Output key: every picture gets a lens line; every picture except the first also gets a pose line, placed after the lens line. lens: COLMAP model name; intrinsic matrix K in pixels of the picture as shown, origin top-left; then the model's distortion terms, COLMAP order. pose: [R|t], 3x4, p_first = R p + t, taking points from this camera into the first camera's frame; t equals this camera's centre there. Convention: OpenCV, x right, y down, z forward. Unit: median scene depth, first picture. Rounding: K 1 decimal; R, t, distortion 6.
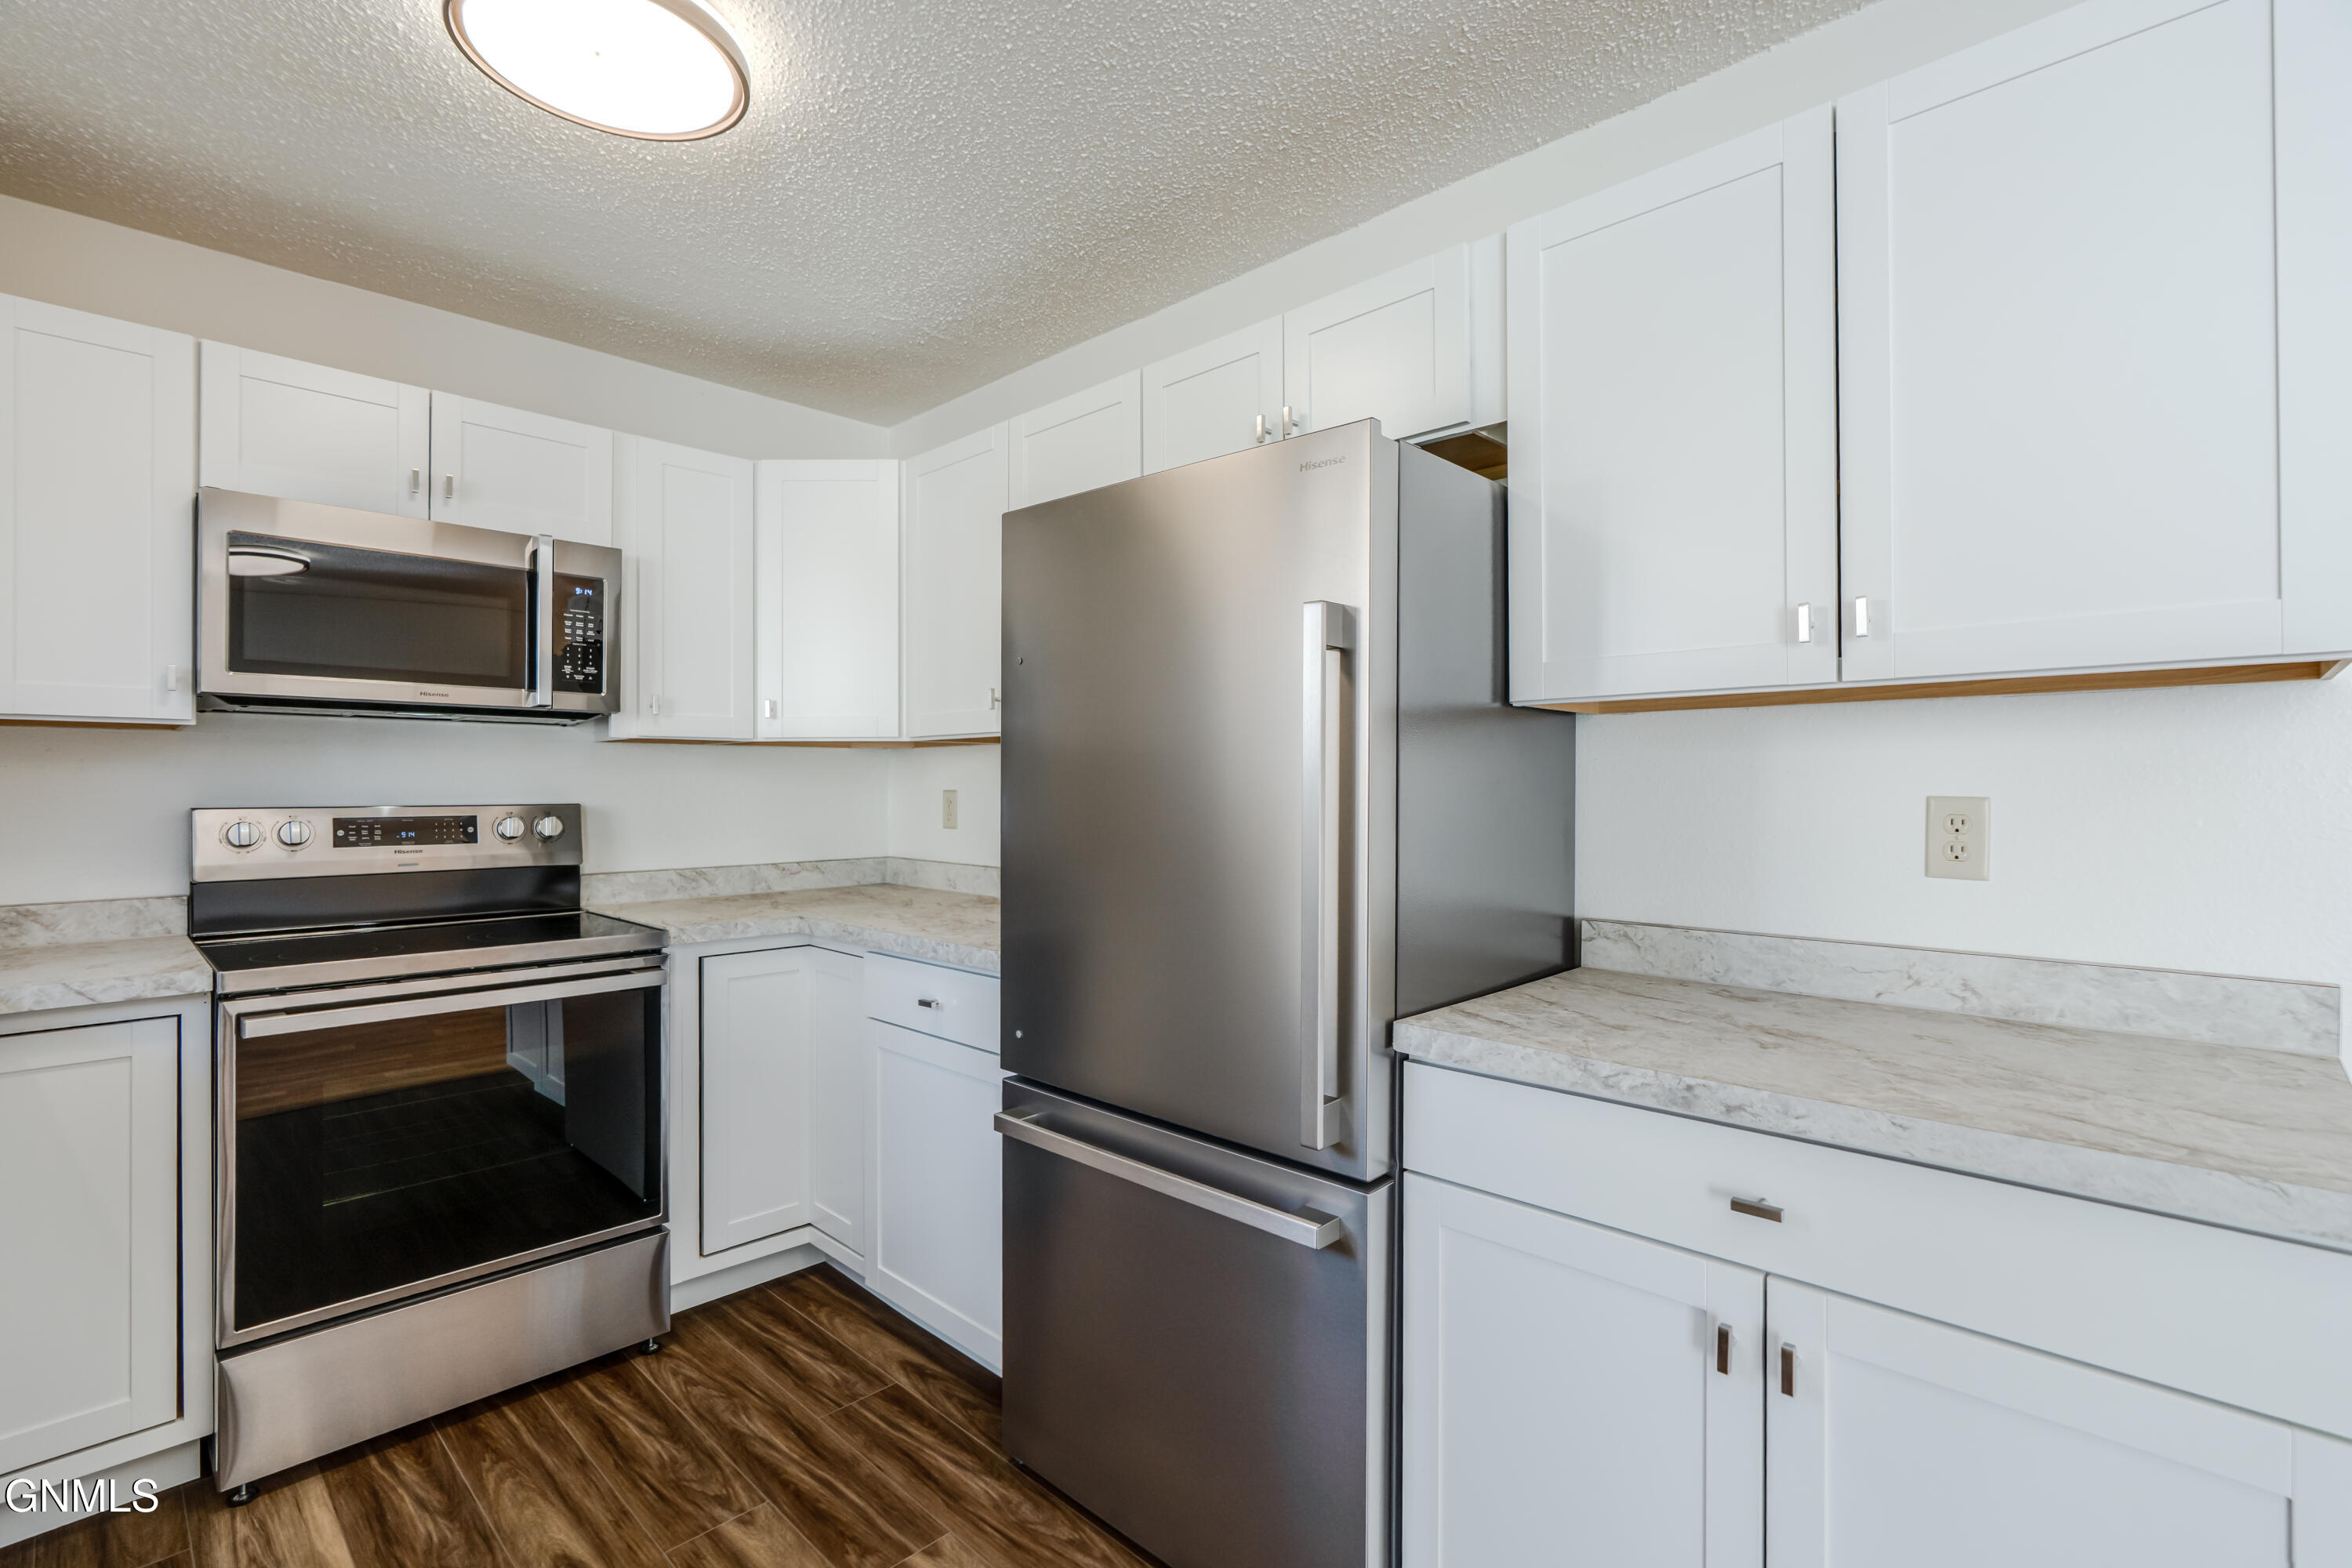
lens RADIAL K [[1077.8, 0, 1176.0], [0, 1077.8, 784.0], [0, 0, 1]] dist [-0.003552, 0.000501]
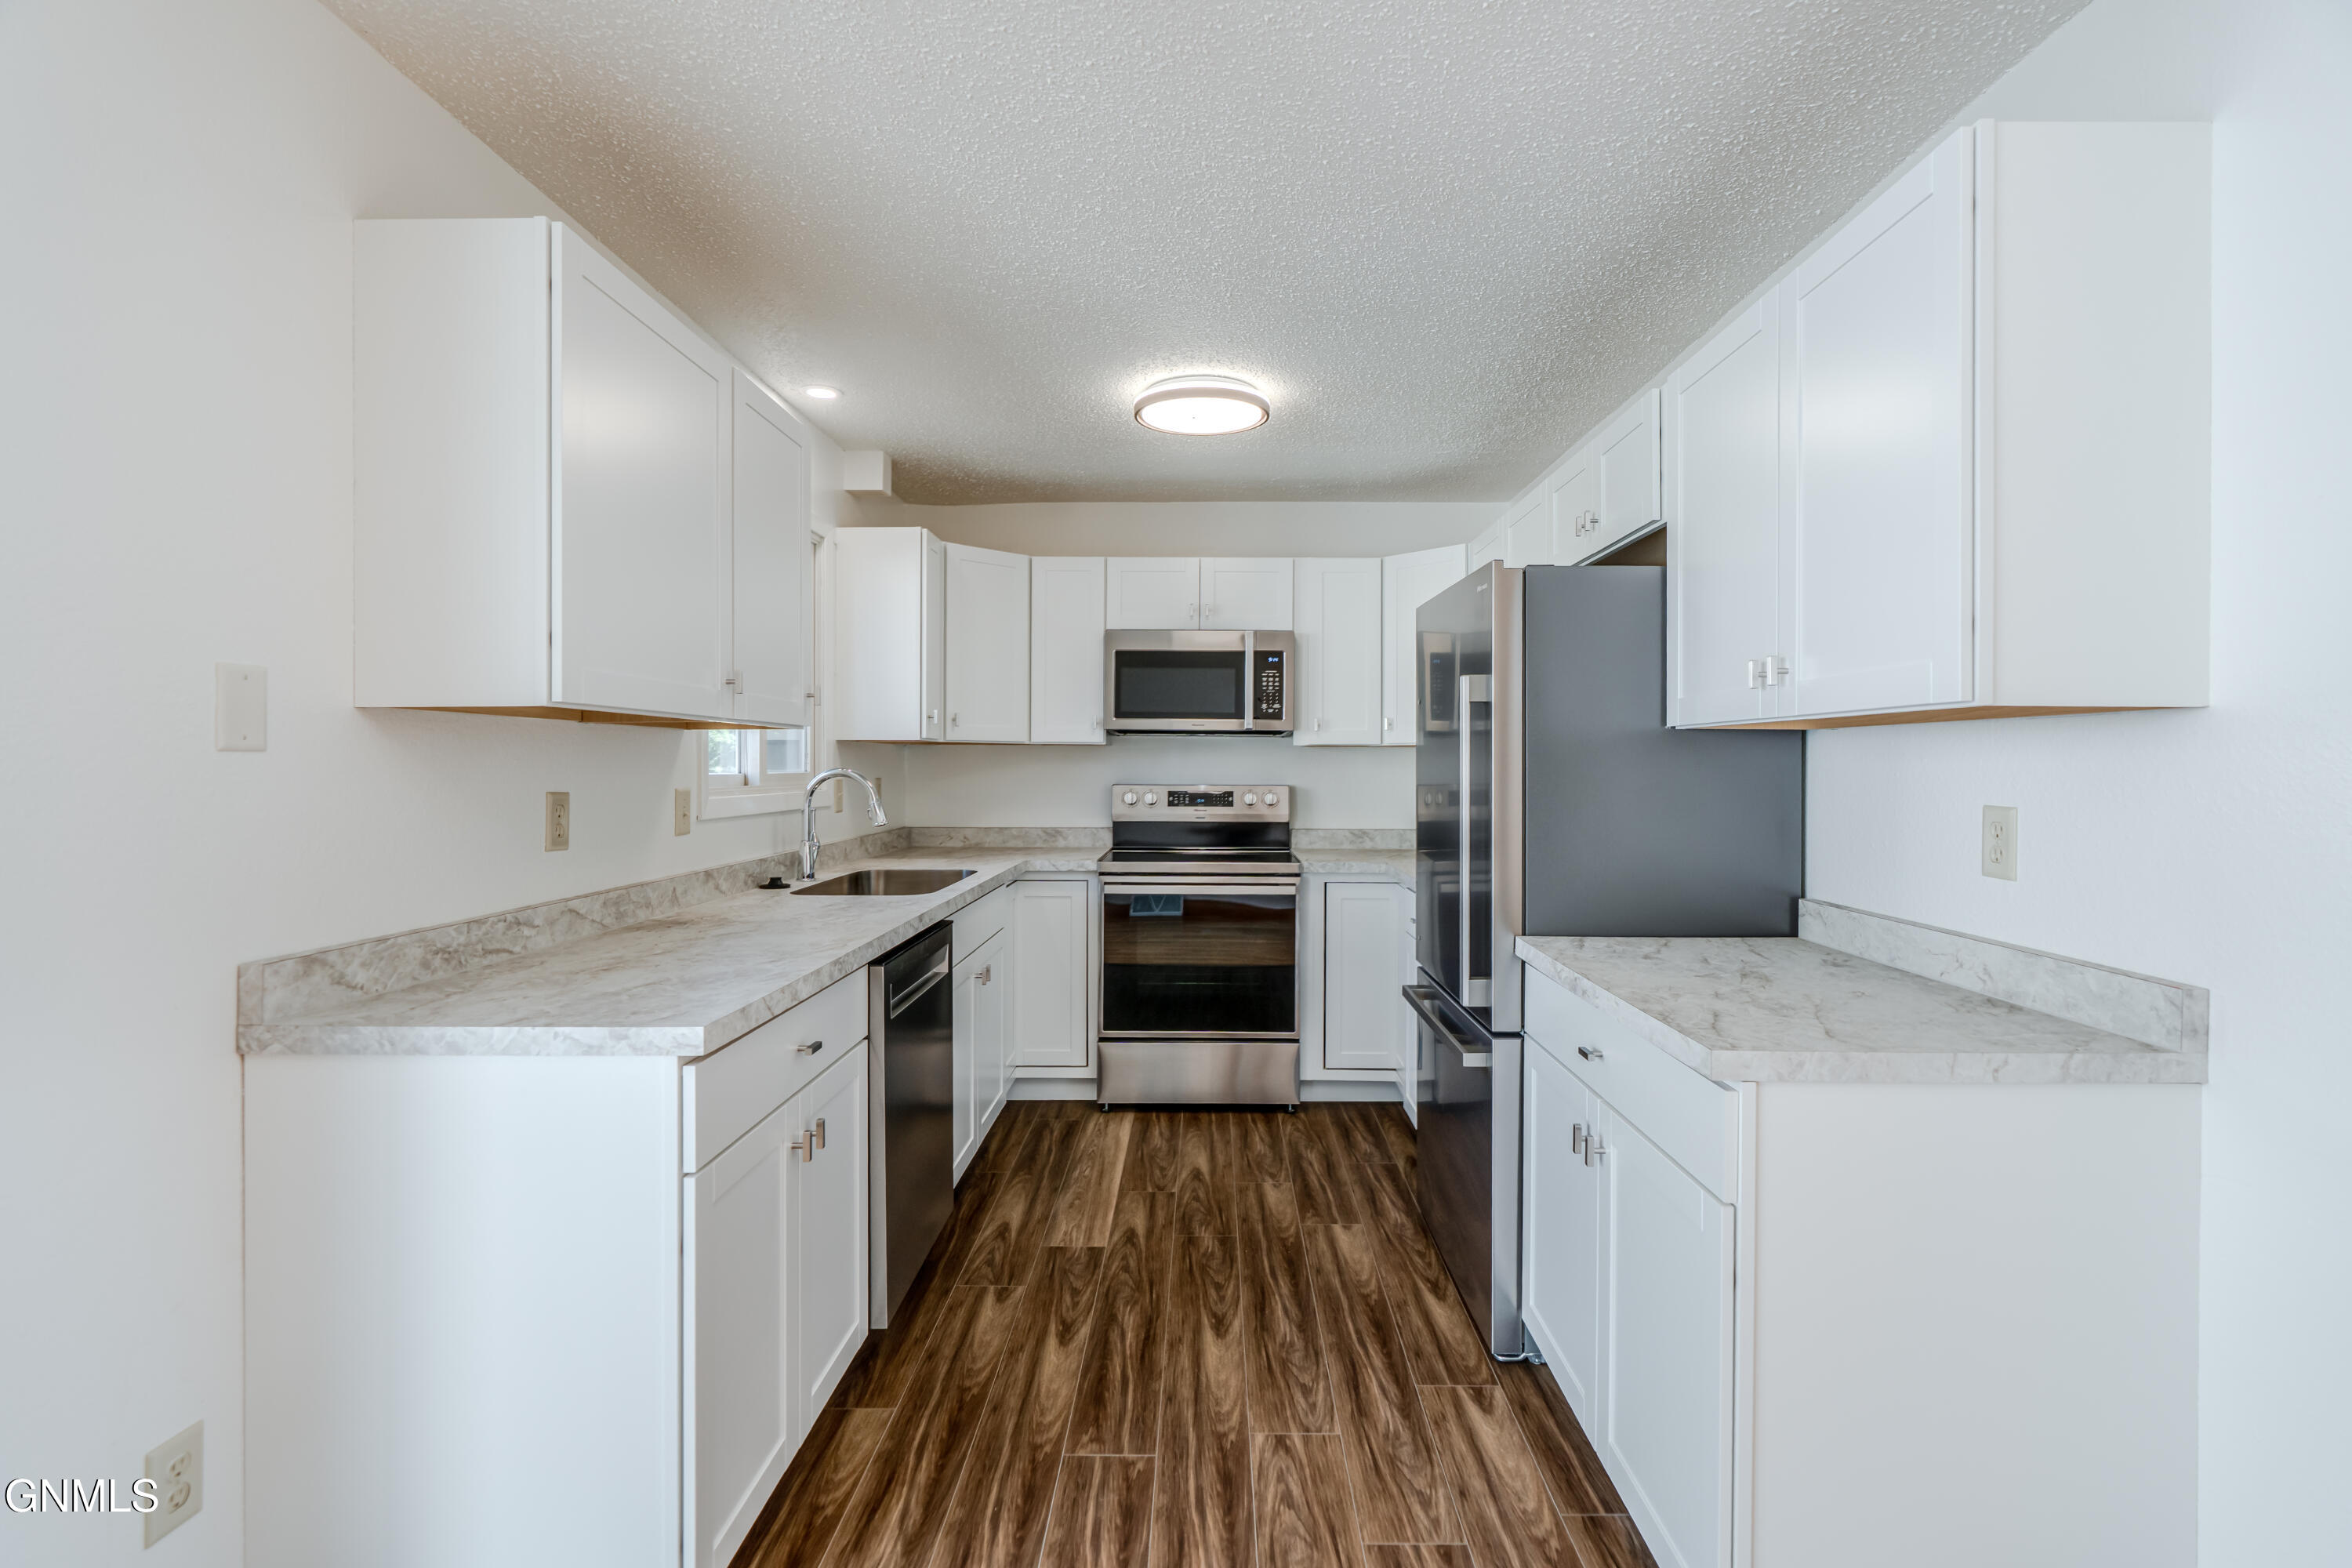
lens RADIAL K [[1079.3, 0, 1174.9], [0, 1079.3, 769.5], [0, 0, 1]] dist [-0.005583, 0.001072]
pose [[0.673535, 0.008100, -0.739111, 0.714631], [-0.002822, 0.999961, 0.008387, -0.024930], [0.739150, -0.003563, 0.673532, -0.299657]]
